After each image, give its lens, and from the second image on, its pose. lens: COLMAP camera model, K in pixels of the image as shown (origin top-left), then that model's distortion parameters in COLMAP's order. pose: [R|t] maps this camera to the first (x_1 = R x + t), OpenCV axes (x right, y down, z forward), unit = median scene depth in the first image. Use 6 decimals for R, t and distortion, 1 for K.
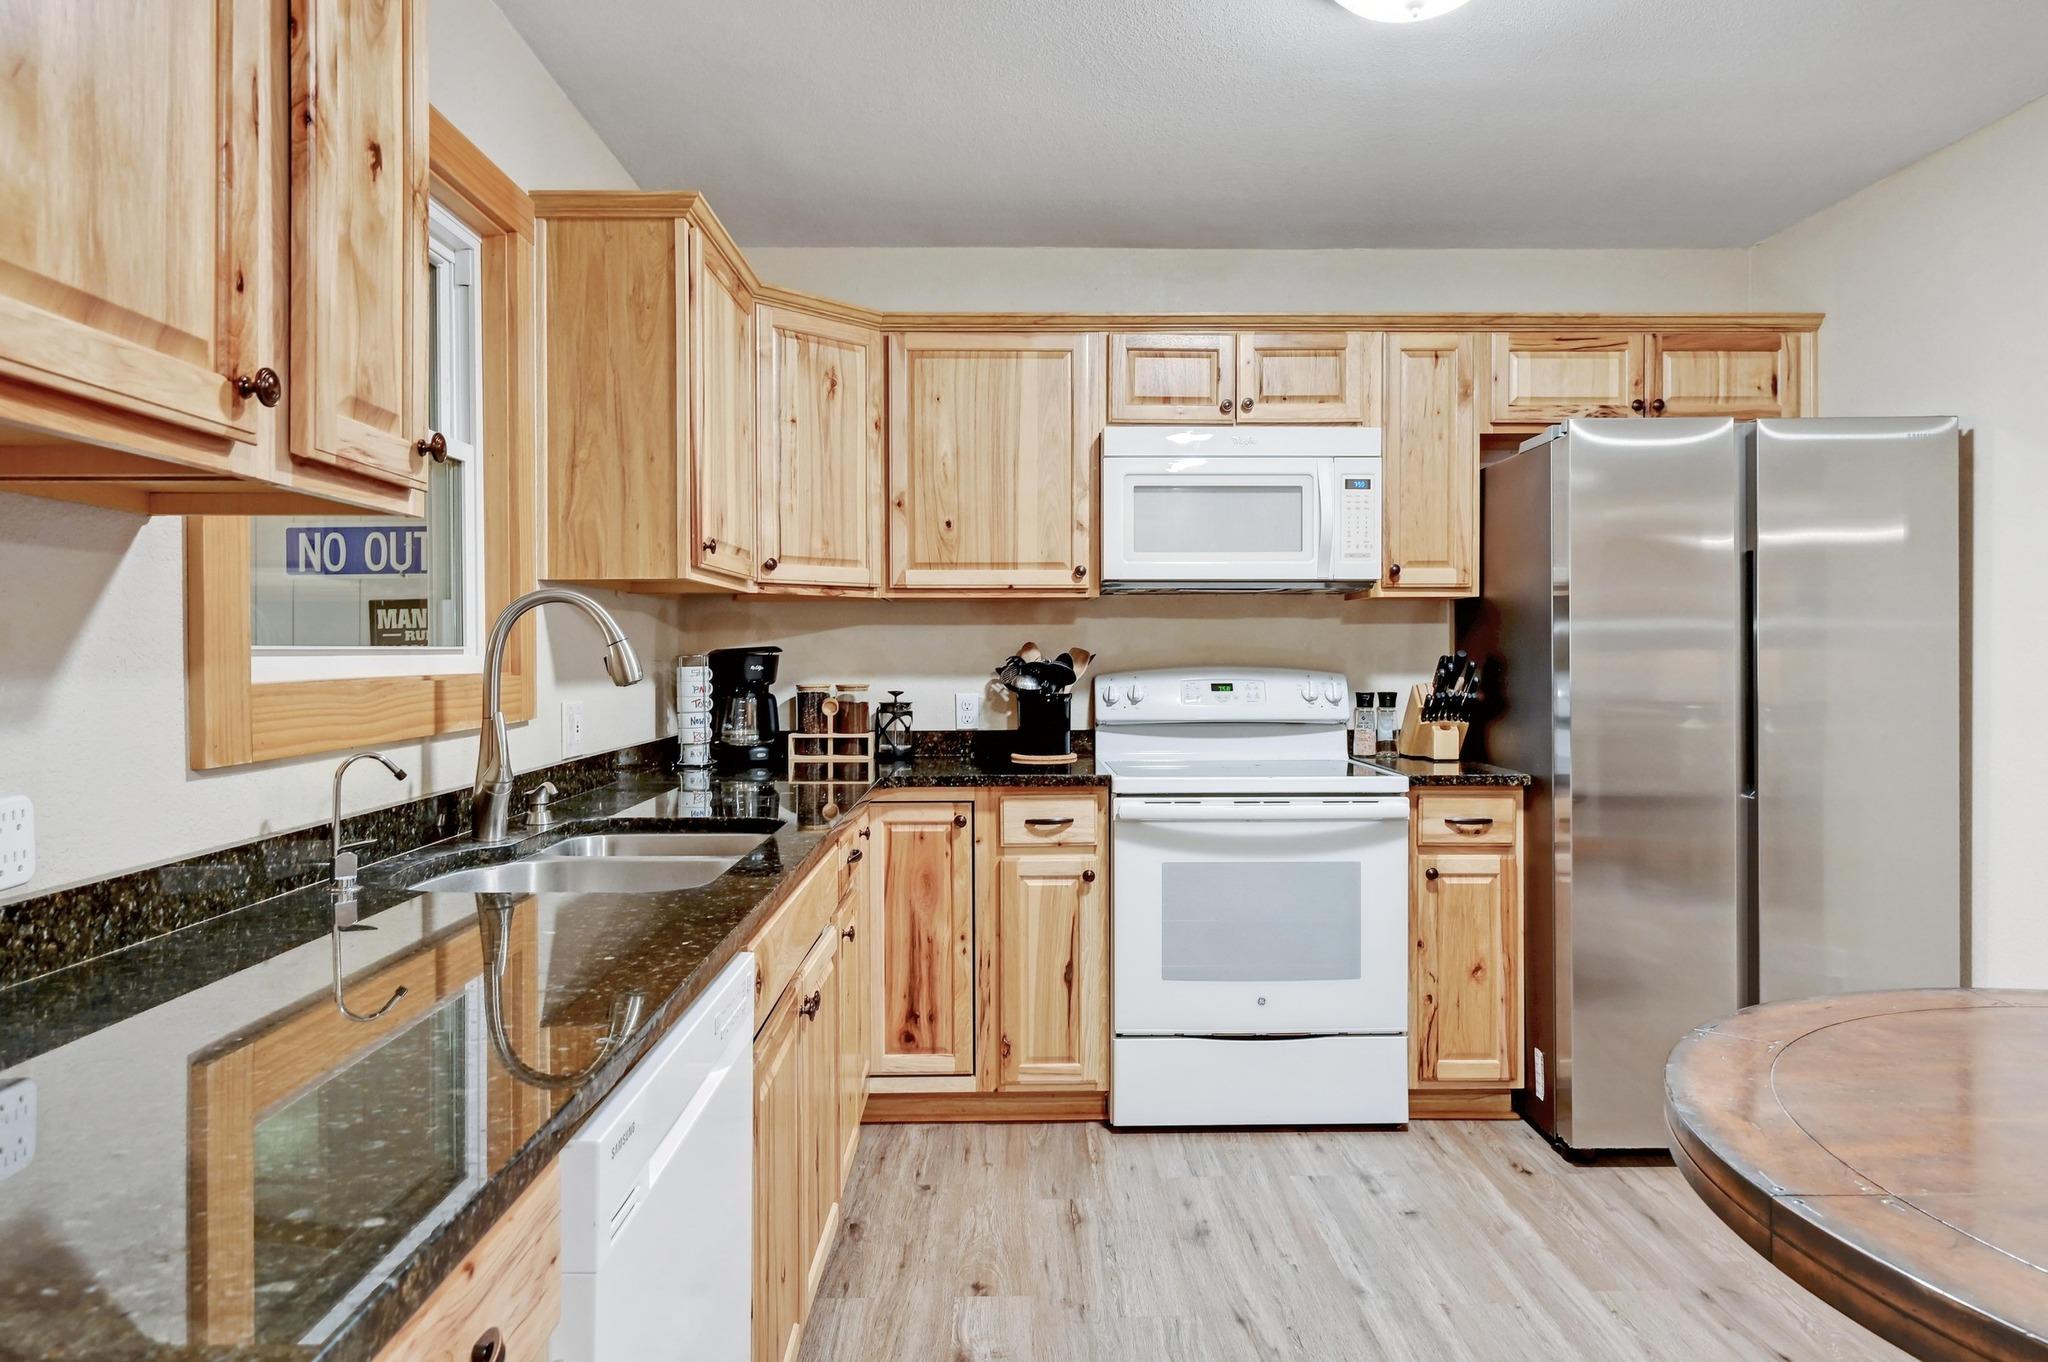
lens RADIAL K [[1276.2, 0, 1025.9], [0, 1276.2, 659.7], [0, 0, 1]] dist [0.004487, 0.003081]
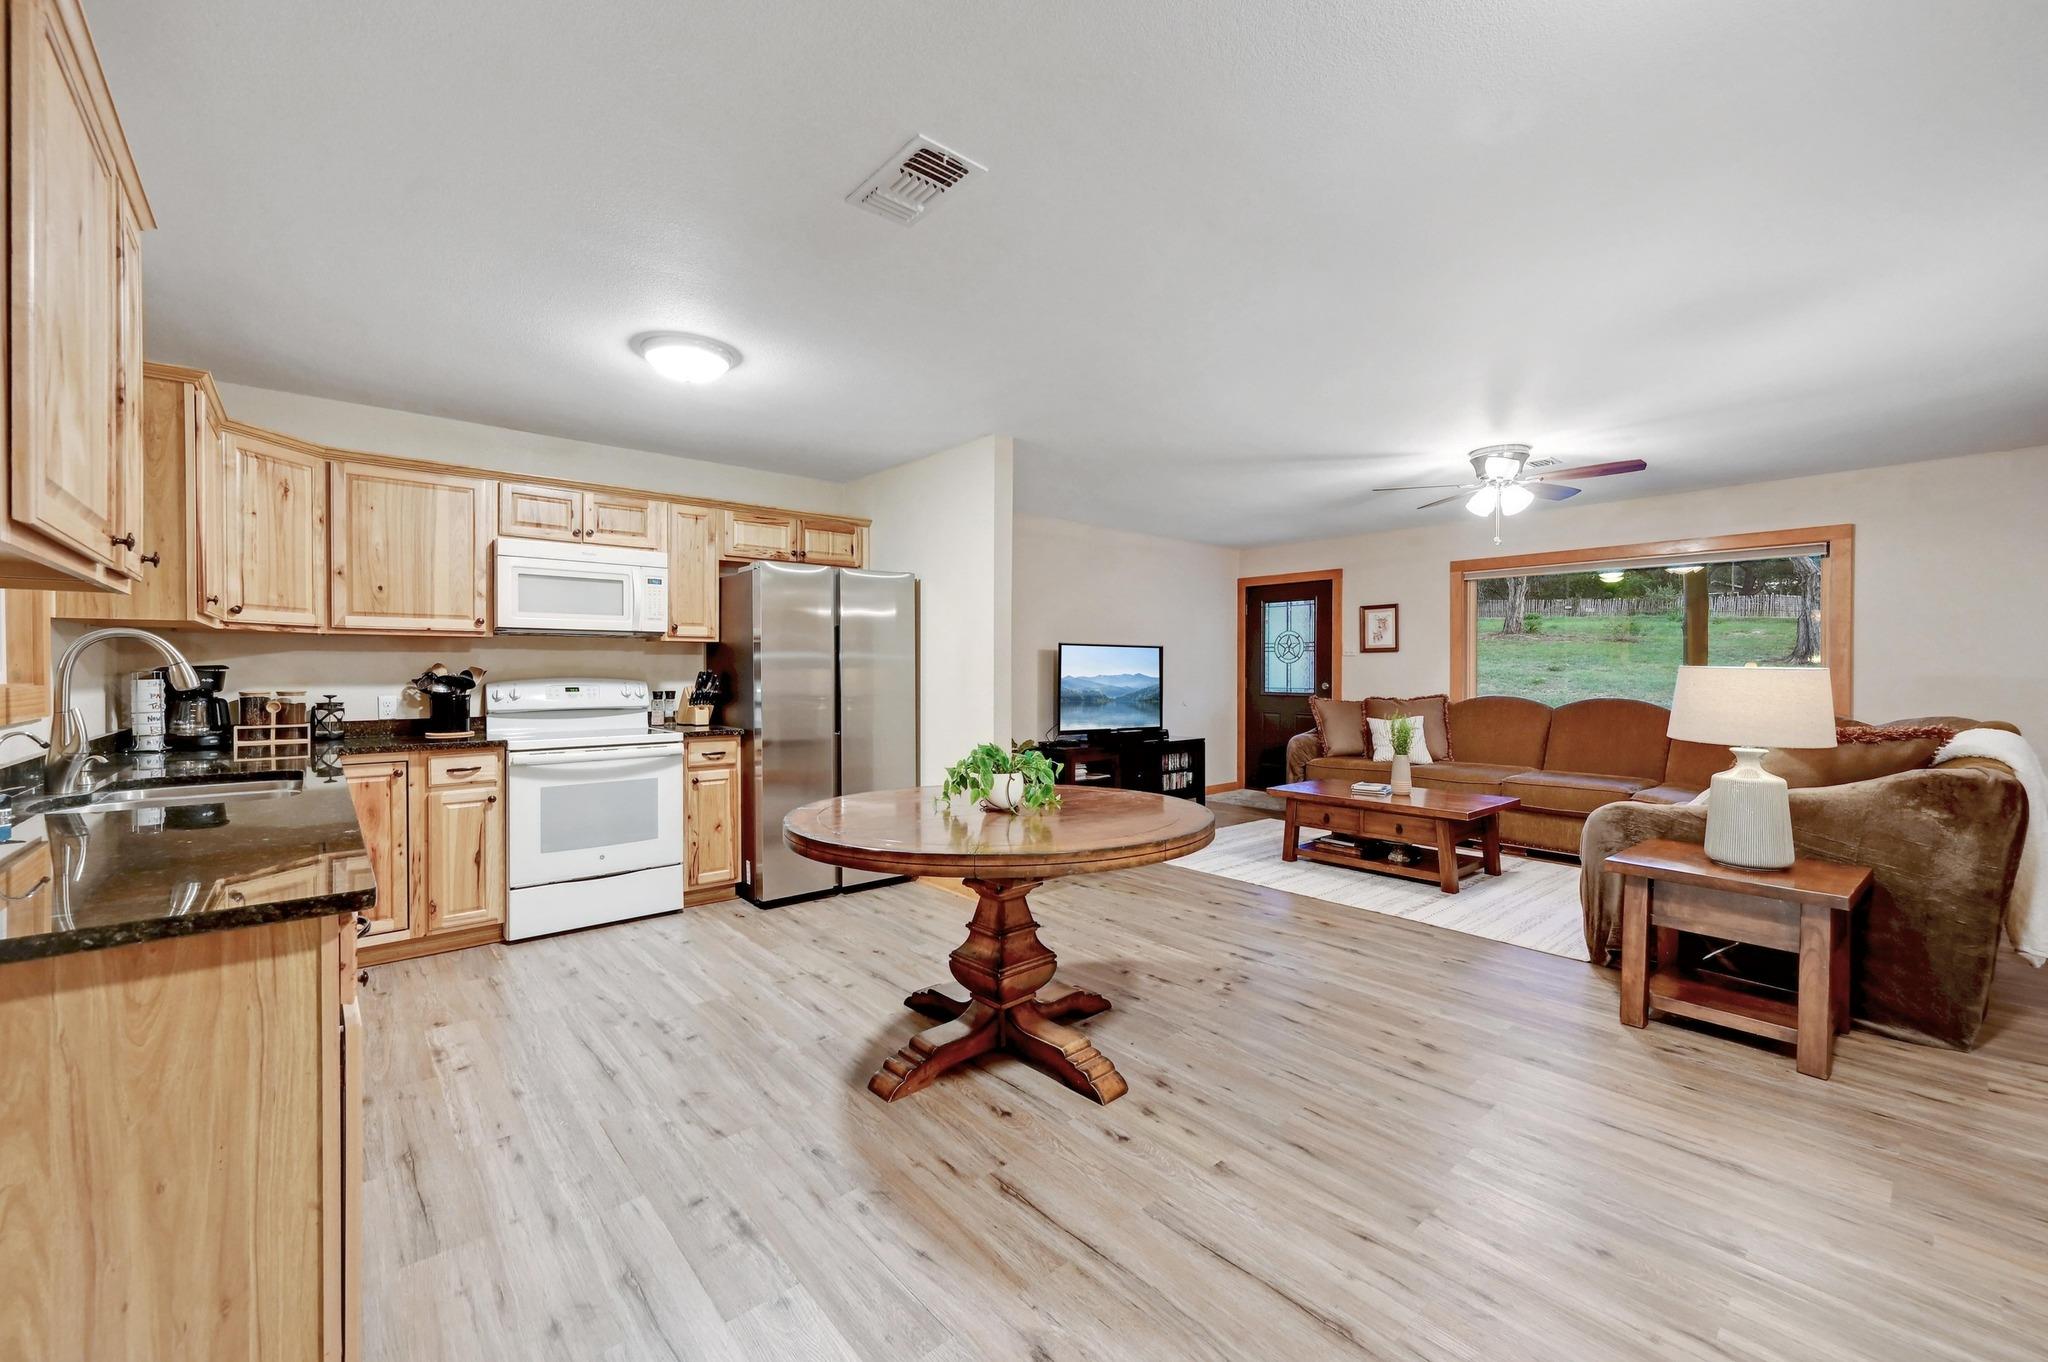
lens RADIAL K [[820.3, 0, 1023.3], [0, 820.3, 676.1], [0, 0, 1]] dist [-0.001093, 0.000148]
pose [[0.768244, -0.003186, 0.640149, -0.100887], [0.002272, 0.999995, 0.002250, 0.002074], [-0.640153, -0.000274, 0.768248, -0.291476]]
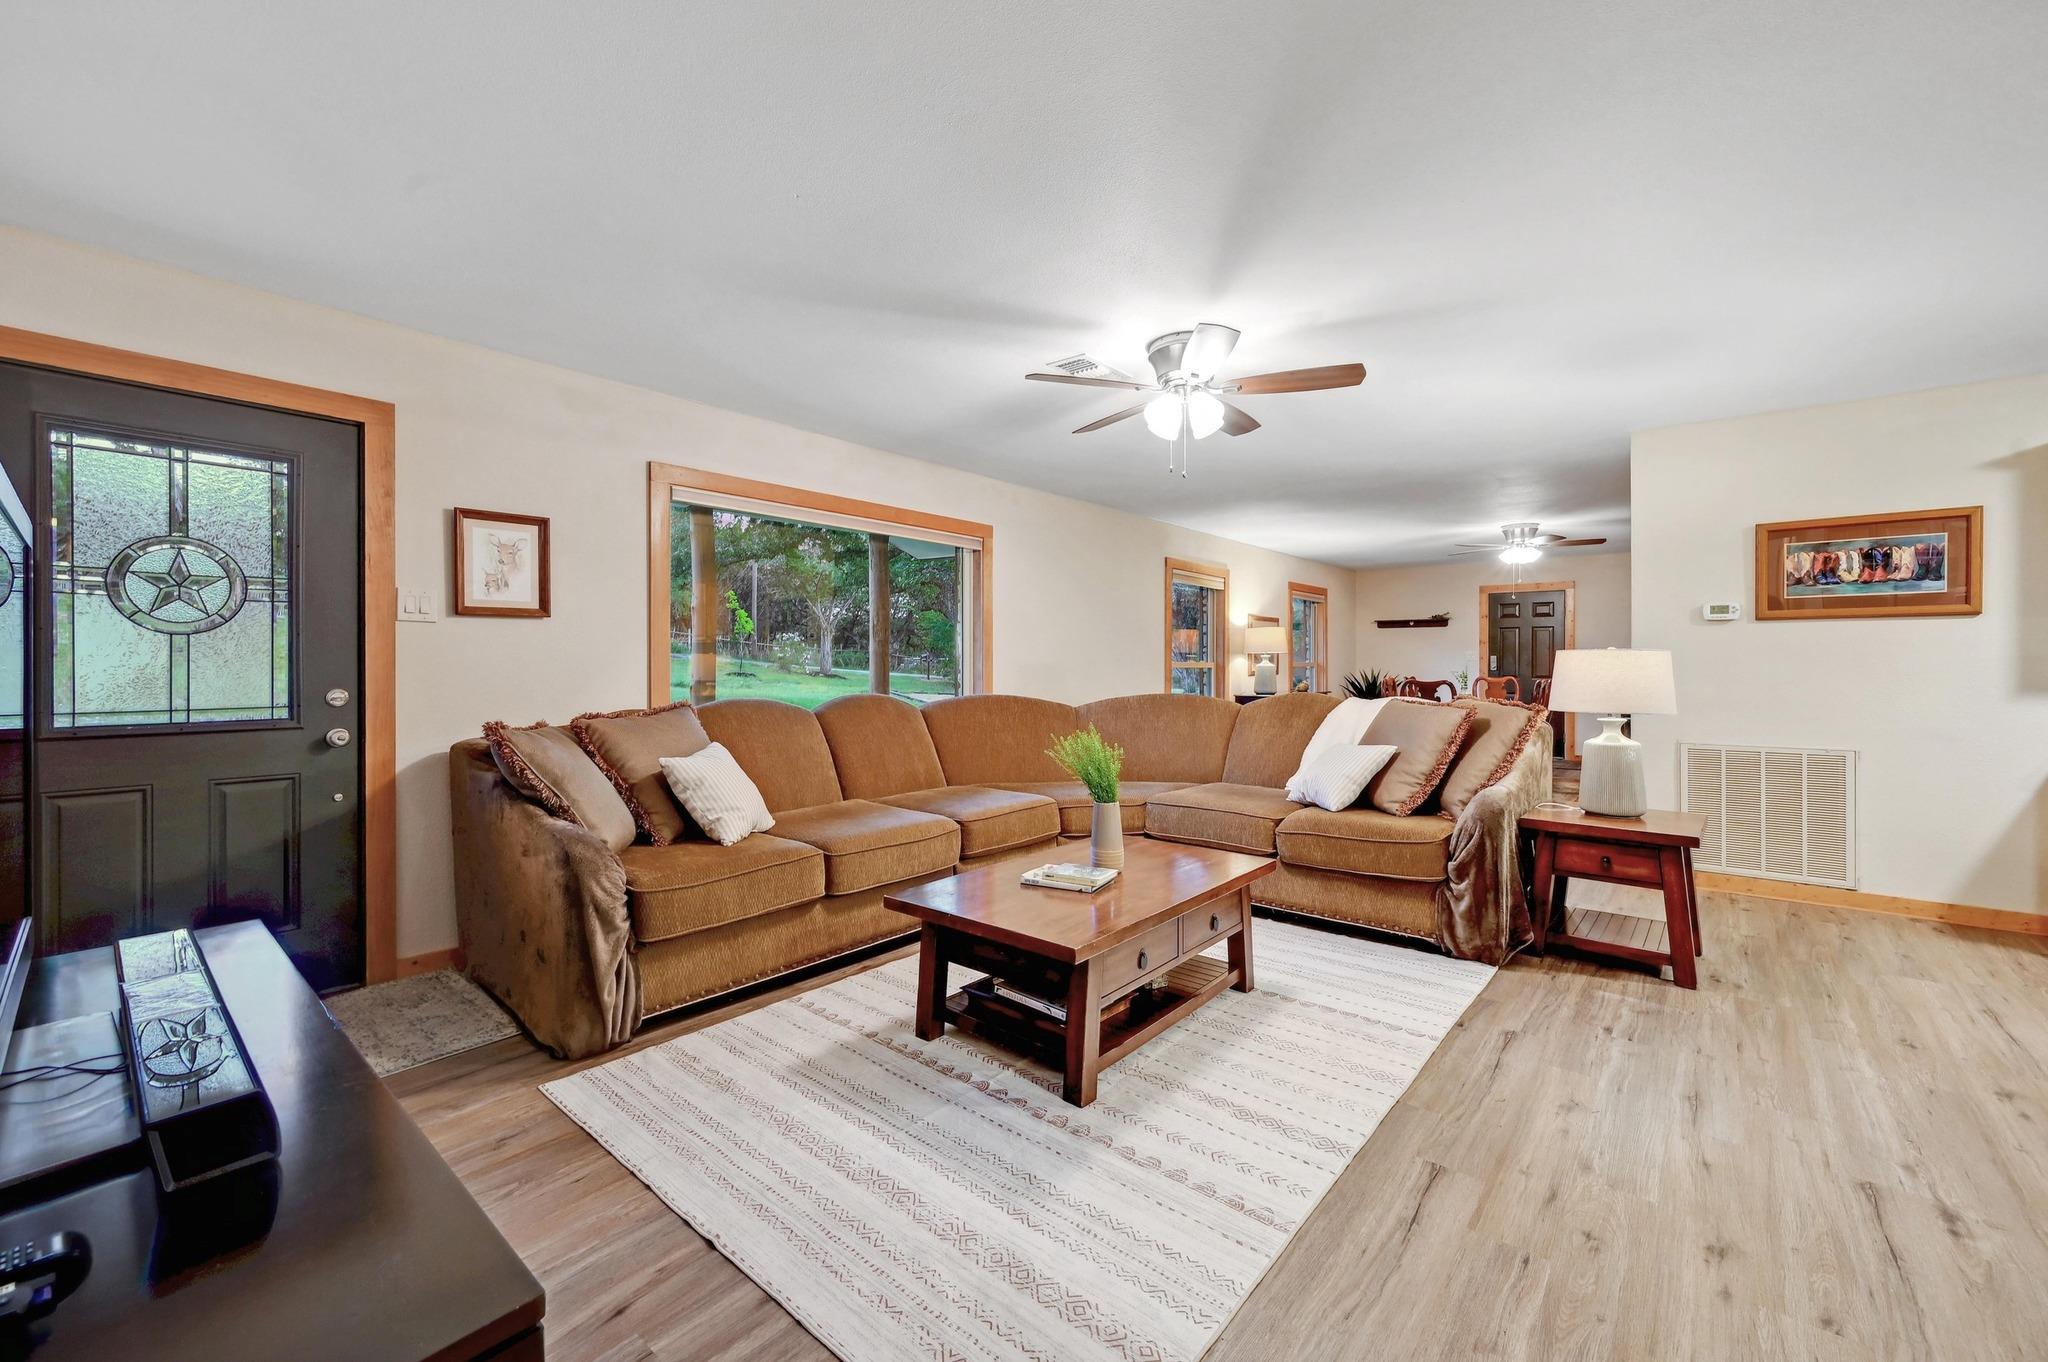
lens RADIAL K [[820.3, 0, 1015.9], [0, 820.3, 670.5], [0, 0, 1]] dist [-0.001093, 0.000148]
pose [[-0.755750, -0.001508, 0.654859, 0.853801], [0.005853, 0.999942, 0.009058, 0.005272], [-0.654834, 0.010678, -0.755697, 1.058178]]
